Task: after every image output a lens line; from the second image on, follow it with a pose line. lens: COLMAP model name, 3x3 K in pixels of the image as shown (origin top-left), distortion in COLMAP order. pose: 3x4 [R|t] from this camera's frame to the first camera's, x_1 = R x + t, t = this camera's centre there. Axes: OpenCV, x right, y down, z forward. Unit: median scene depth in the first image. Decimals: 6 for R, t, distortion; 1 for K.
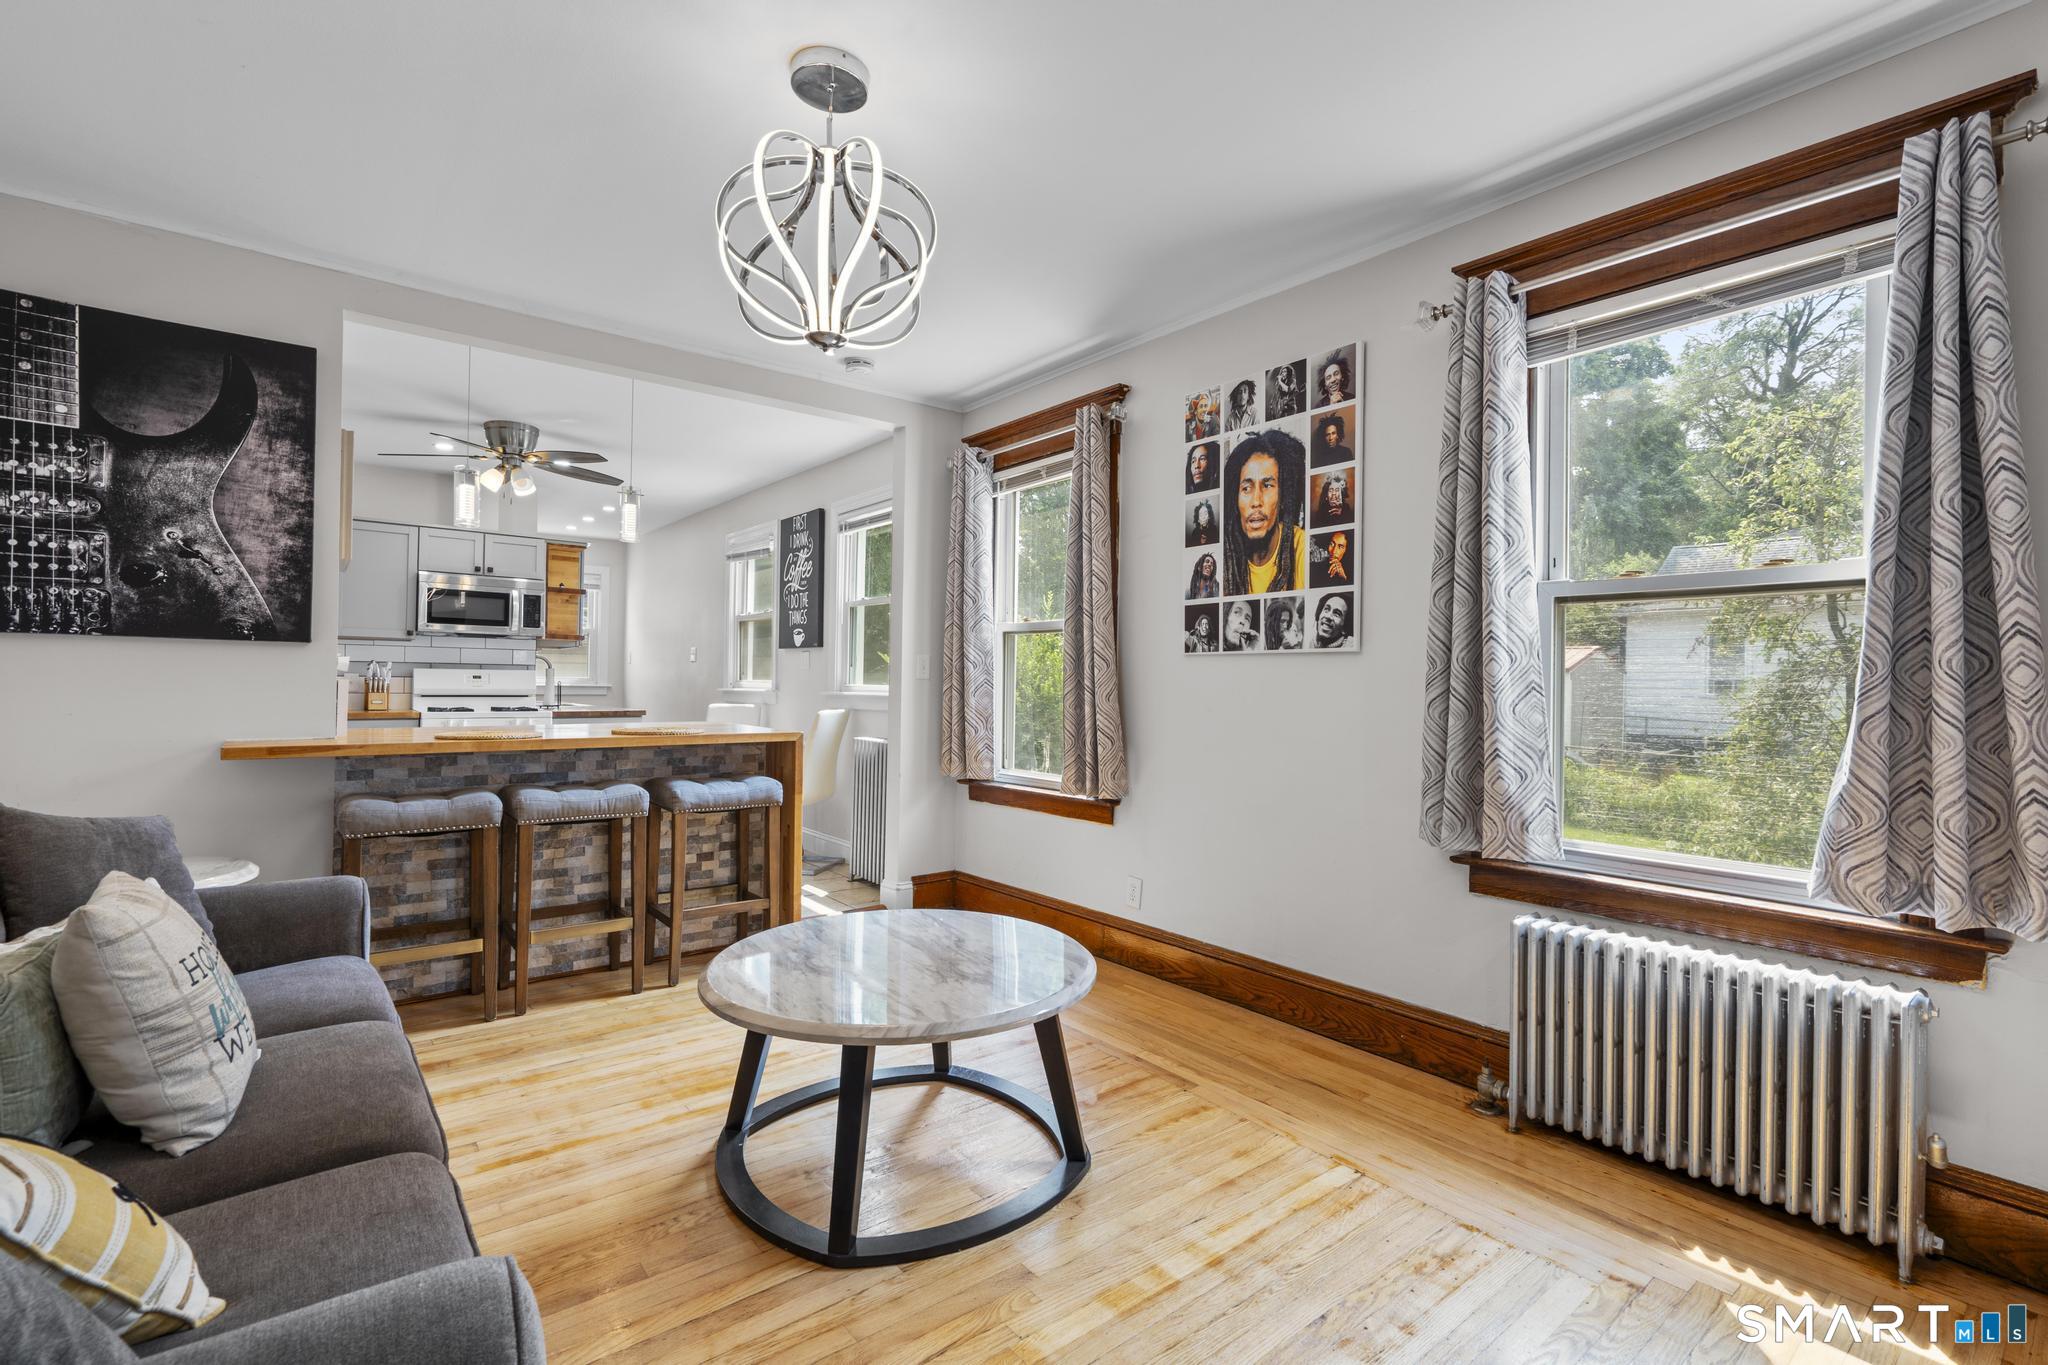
lens RADIAL K [[917.1, 0, 1024.0], [0, 917.1, 682.5], [0, 0, 1]] dist [0.005972, 0.000113]
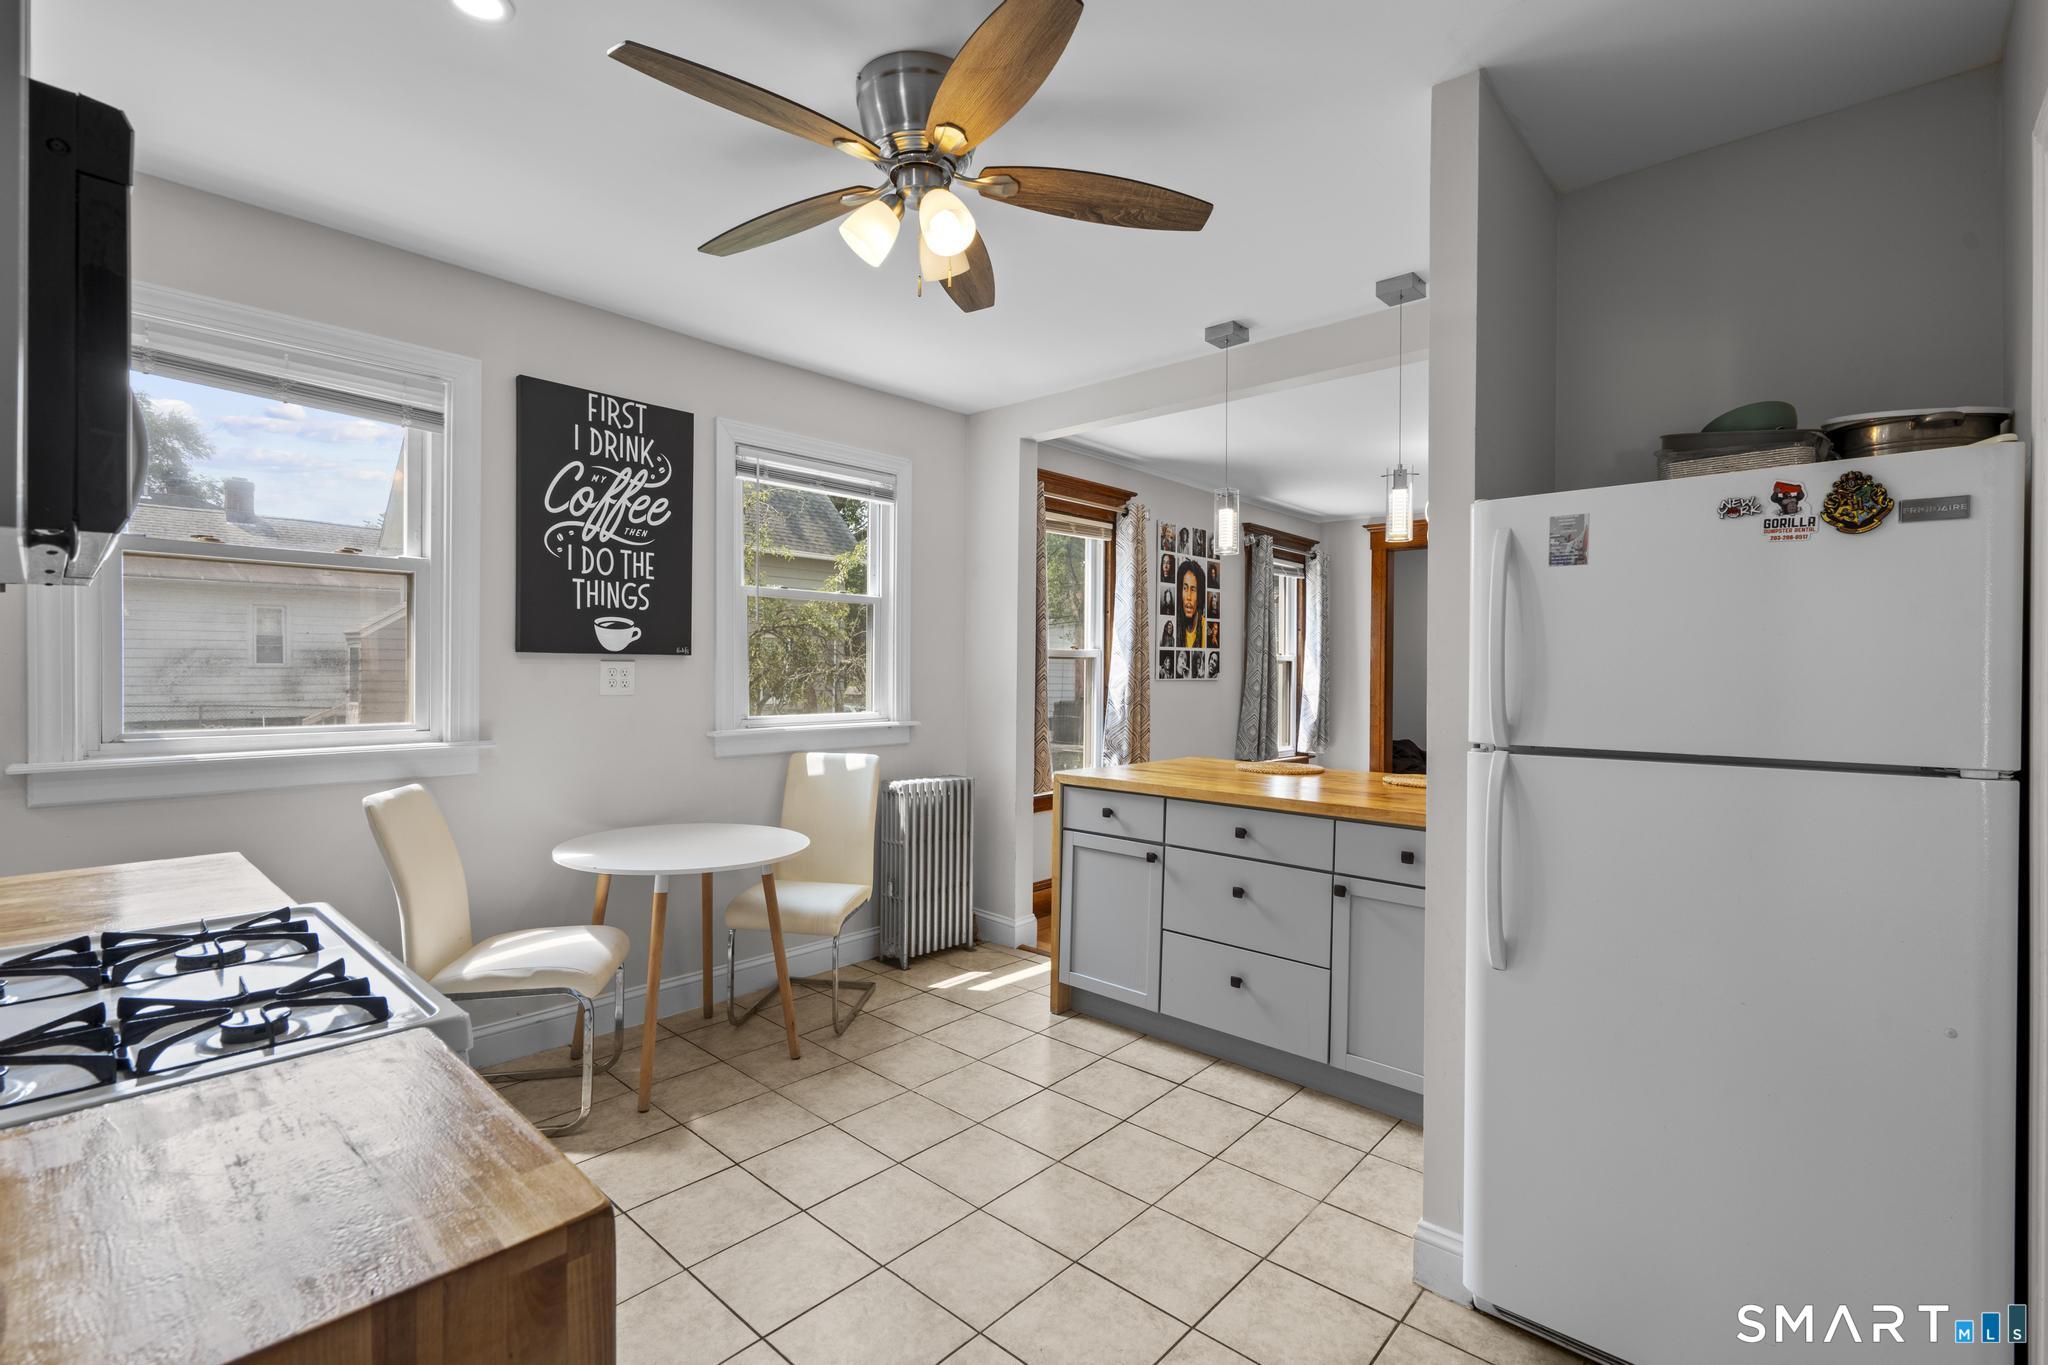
lens RADIAL K [[917.1, 0, 1024.1], [0, 917.1, 679.4], [0, 0, 1]] dist [0.005972, 0.000113]
pose [[-0.159316, -0.022483, 0.986972, -1.494185], [-0.008808, 0.999733, 0.021352, -0.068949], [-0.987188, -0.005292, -0.159472, 1.604579]]
